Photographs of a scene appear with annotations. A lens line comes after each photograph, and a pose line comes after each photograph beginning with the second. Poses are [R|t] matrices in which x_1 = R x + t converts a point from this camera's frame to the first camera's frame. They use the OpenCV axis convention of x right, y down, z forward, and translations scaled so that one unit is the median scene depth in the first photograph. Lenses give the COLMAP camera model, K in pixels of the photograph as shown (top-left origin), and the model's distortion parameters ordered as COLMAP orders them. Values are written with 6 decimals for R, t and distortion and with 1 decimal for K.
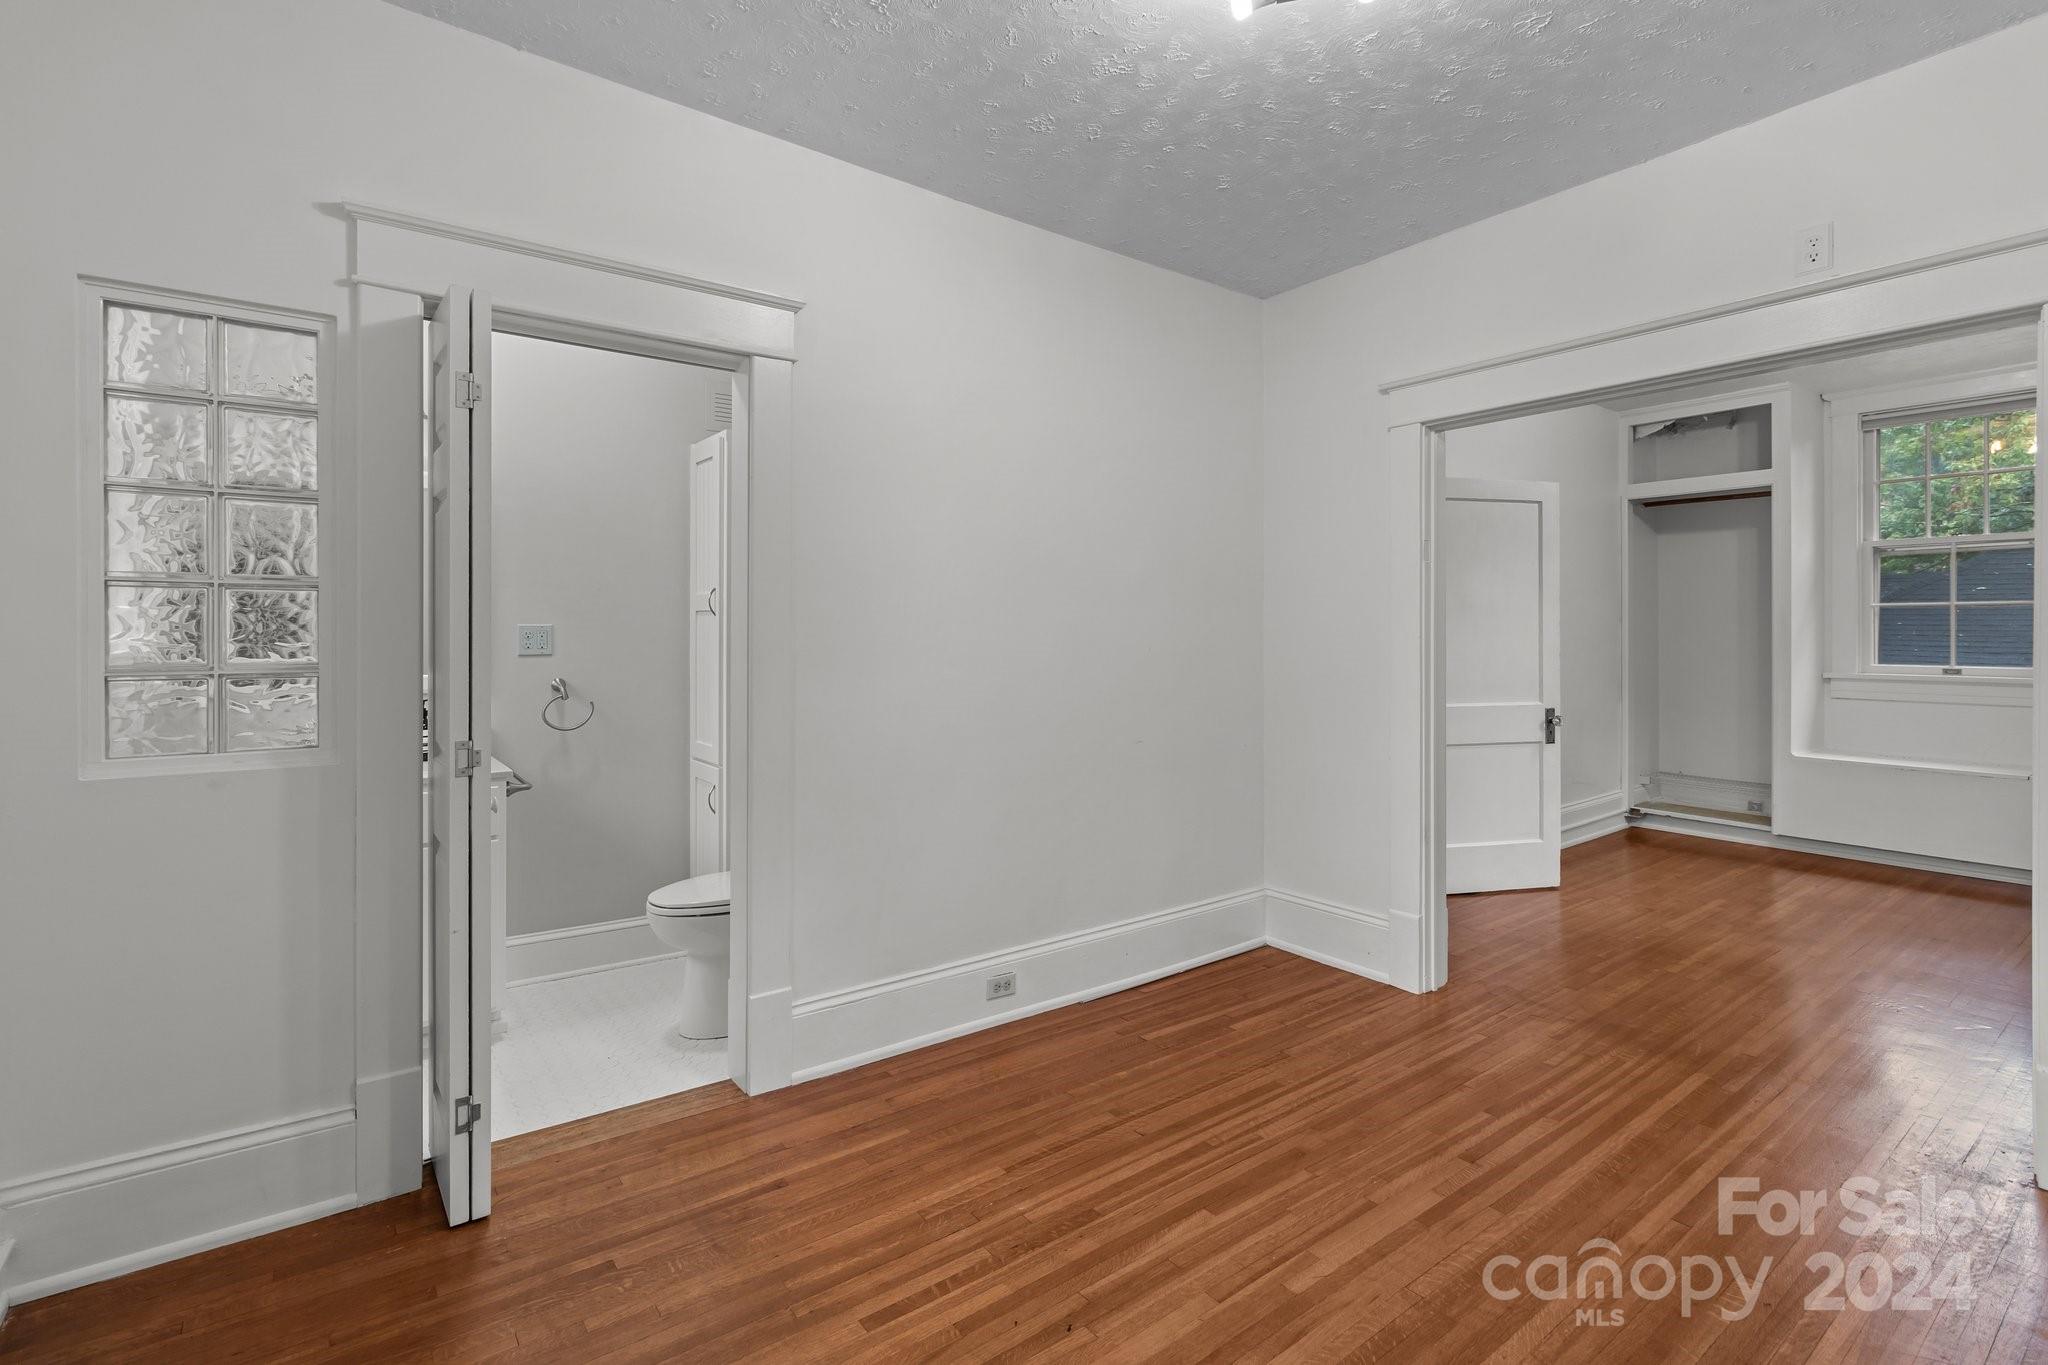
lens RADIAL K [[948.4, 0, 1039.1], [0, 948.4, 632.3], [0, 0, 1]] dist [-0.001417, 0.000369]
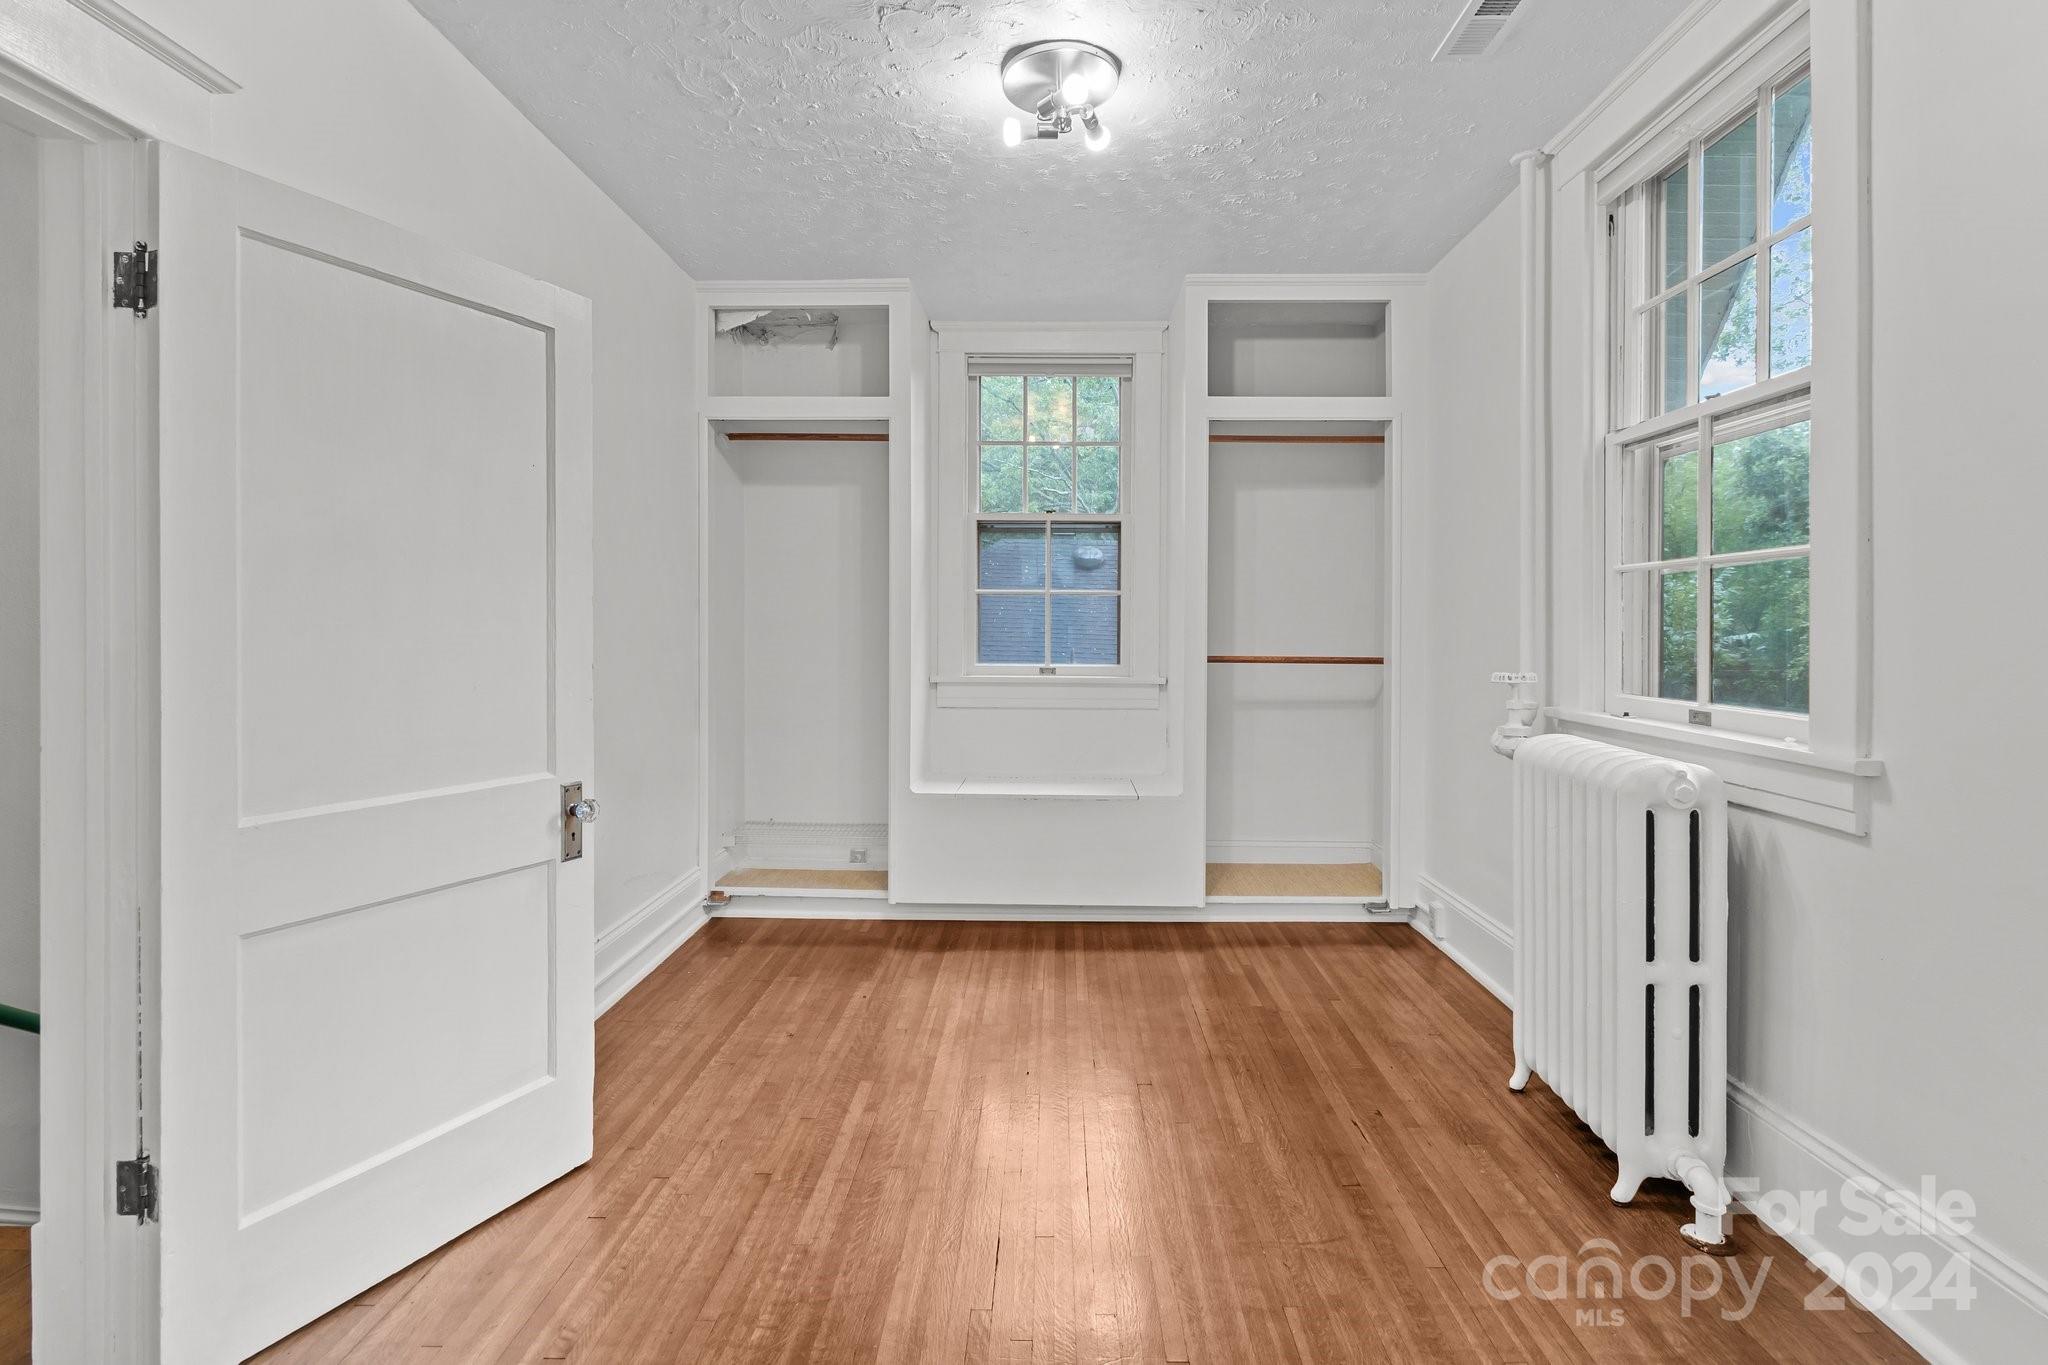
lens RADIAL K [[948.4, 0, 1055.0], [0, 948.4, 636.7], [0, 0, 1]] dist [-0.001417, 0.000369]
pose [[0.598415, -0.003370, 0.801180, 0.268474], [-0.002810, 0.999976, 0.006305, 0.004930], [-0.801182, -0.006024, 0.598391, 0.464189]]
